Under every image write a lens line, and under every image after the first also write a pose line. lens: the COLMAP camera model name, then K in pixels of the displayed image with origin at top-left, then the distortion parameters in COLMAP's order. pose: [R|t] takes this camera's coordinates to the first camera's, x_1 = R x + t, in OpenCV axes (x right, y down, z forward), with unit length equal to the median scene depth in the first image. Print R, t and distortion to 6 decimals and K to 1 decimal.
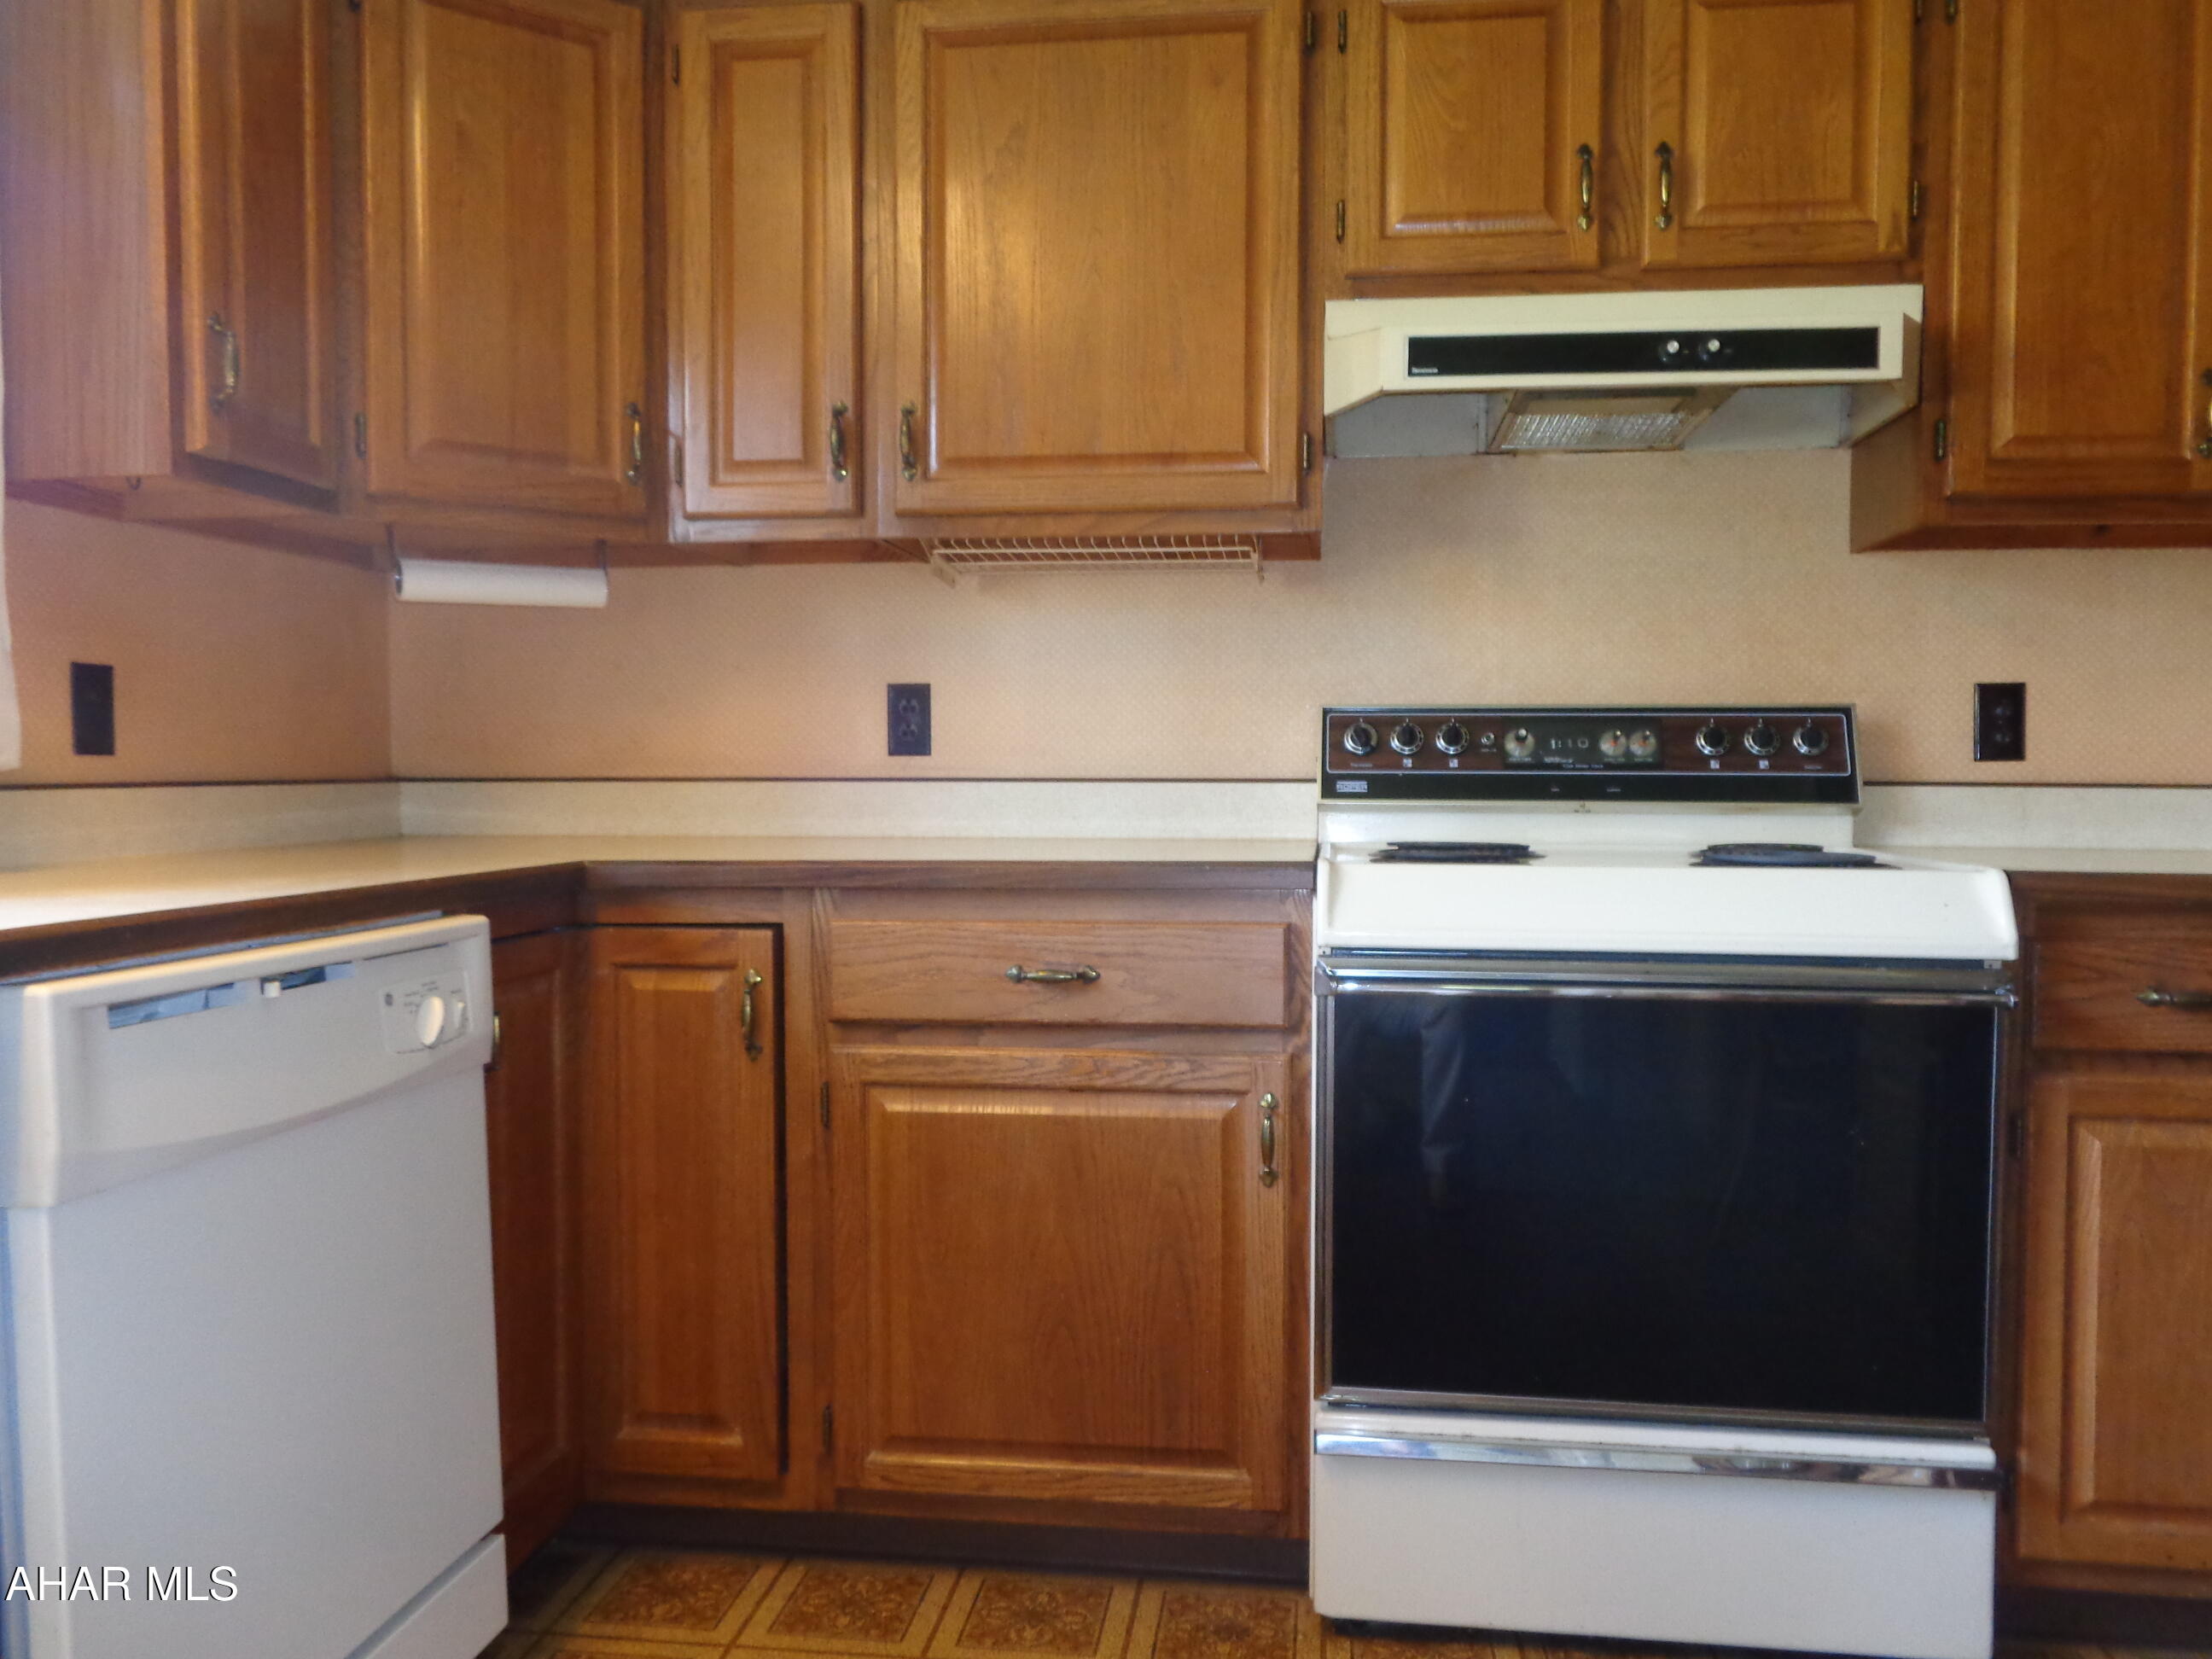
lens RADIAL K [[1668.9, 0, 1106.0], [0, 1668.9, 829.5], [0, 0, 1]] dist [-0.037236, 0.056067]
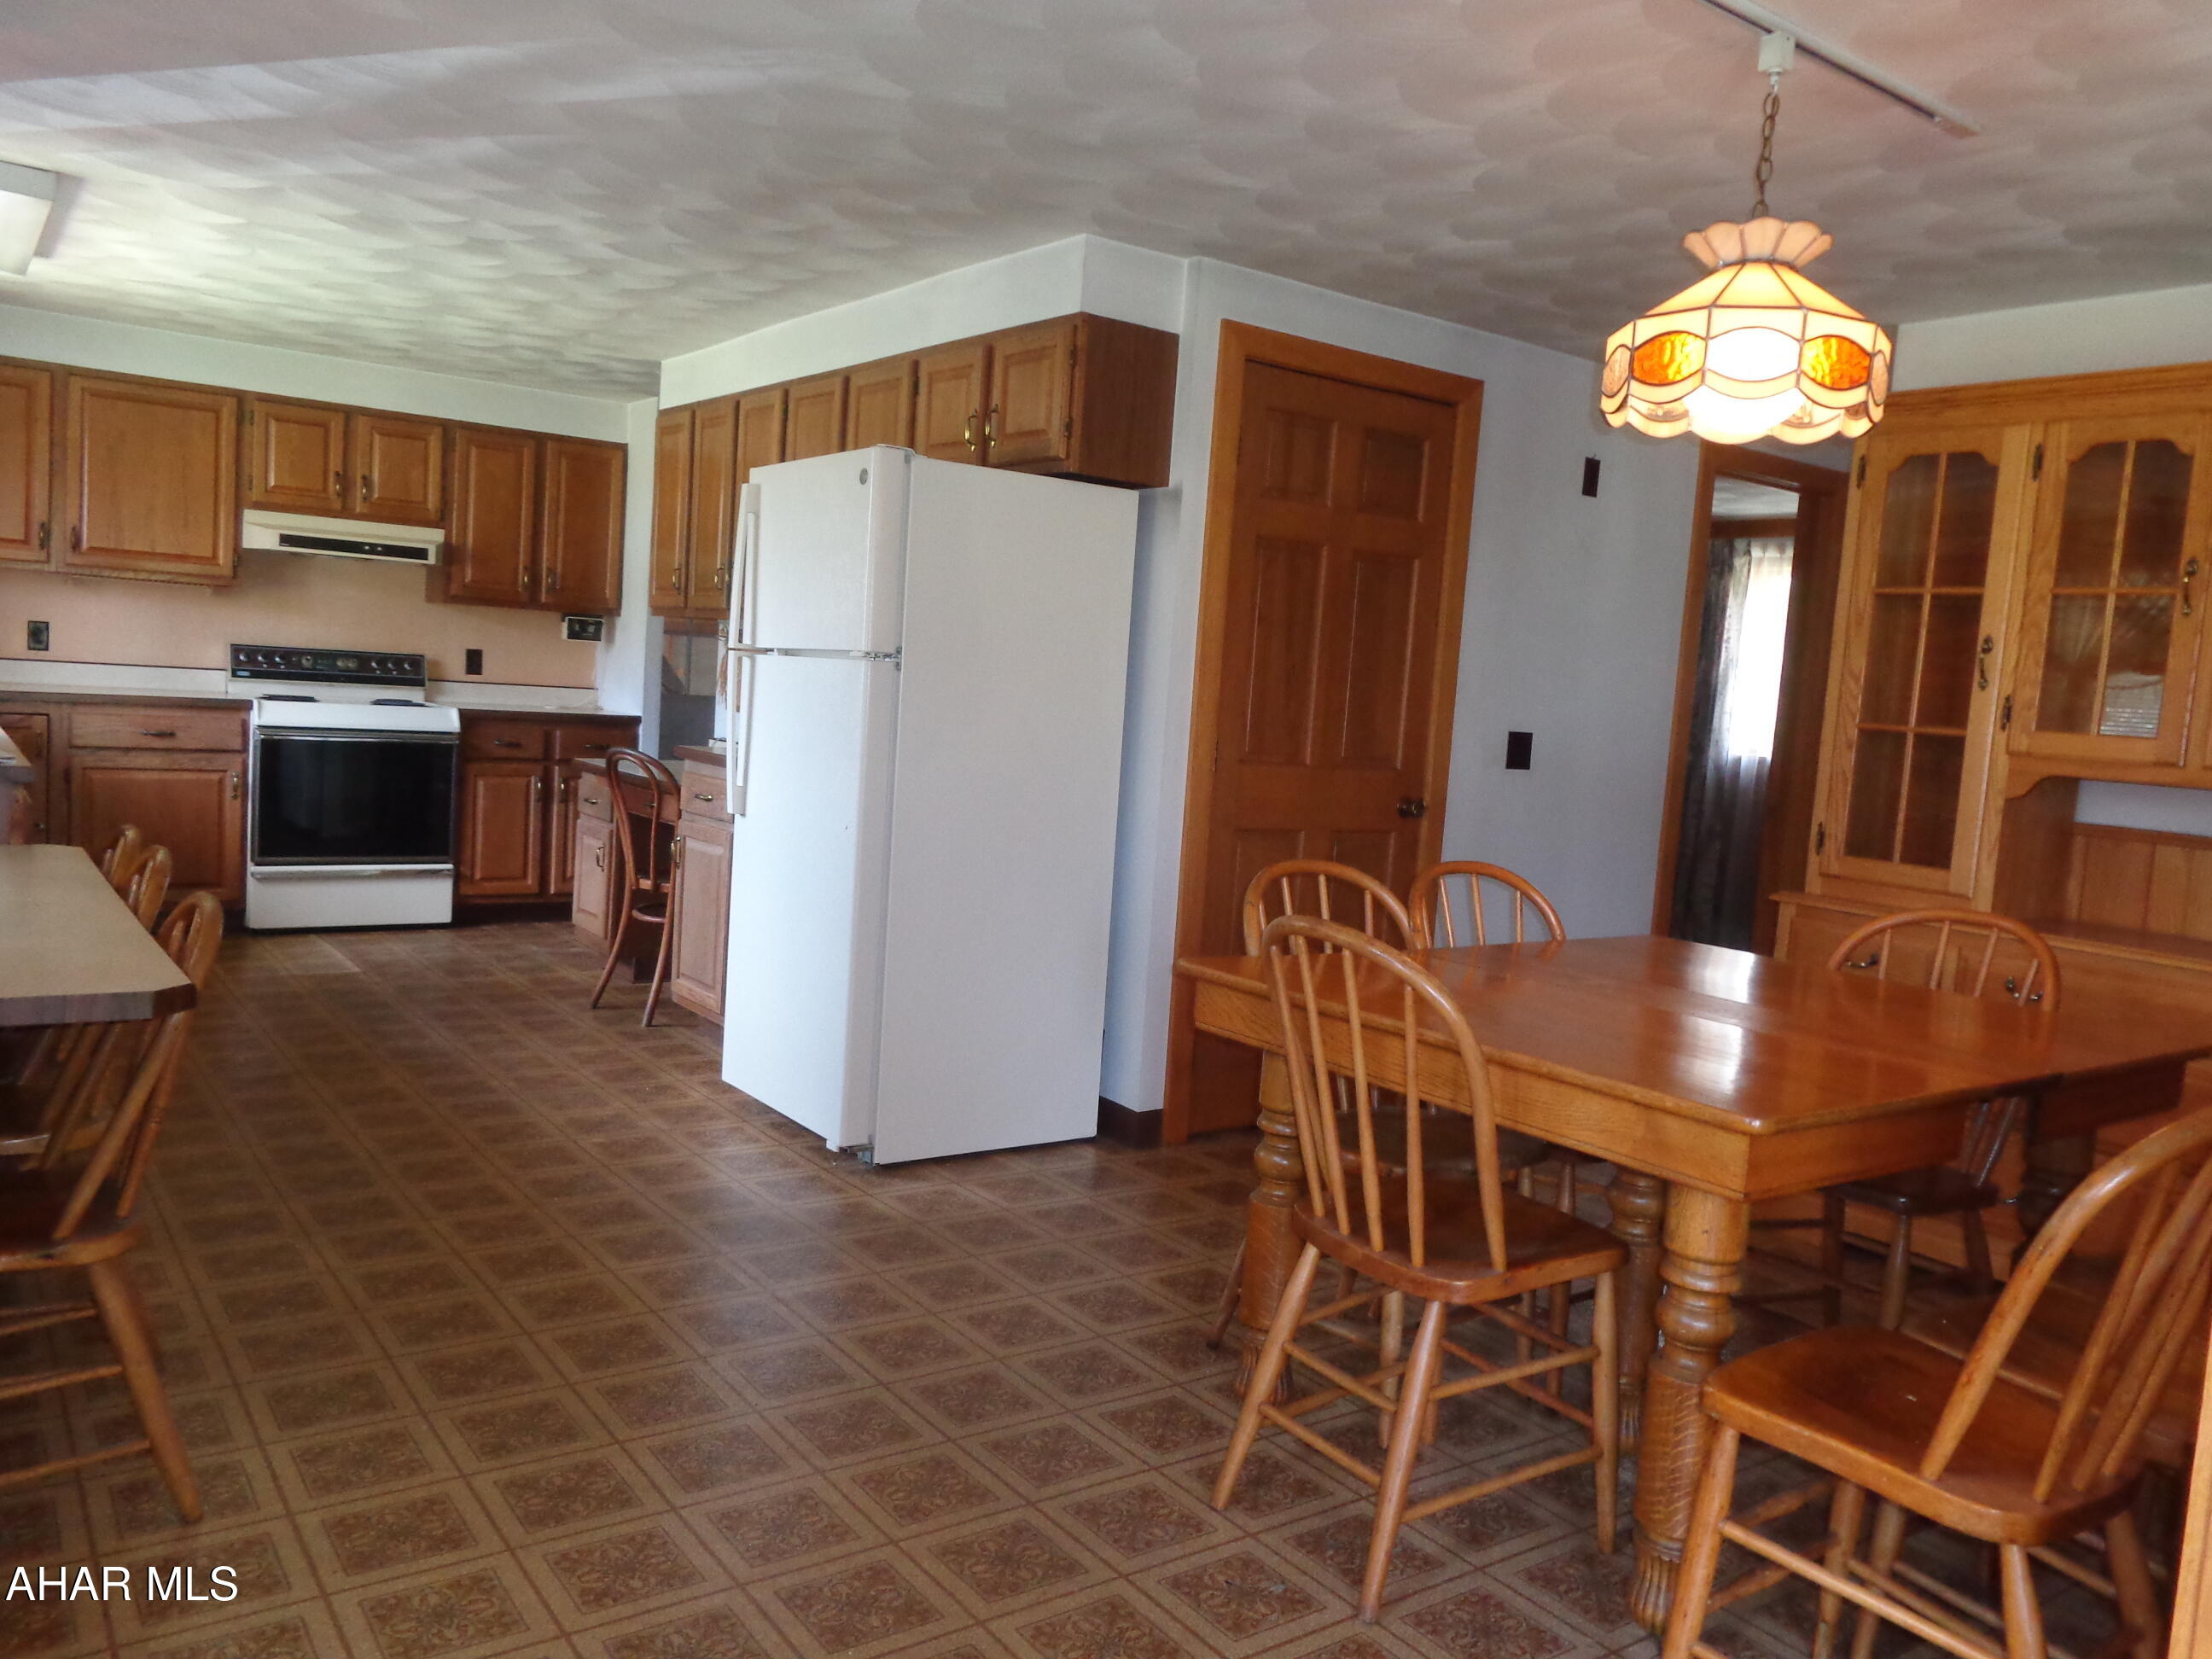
lens RADIAL K [[1668.9, 0, 1106.0], [0, 1668.9, 829.5], [0, 0, 1]] dist [-0.037236, 0.056067]
pose [[0.721806, -0.018388, 0.691851, -0.837166], [-0.038535, 0.997028, 0.066703, -0.007067], [-0.691021, -0.074807, 0.718953, -2.285614]]
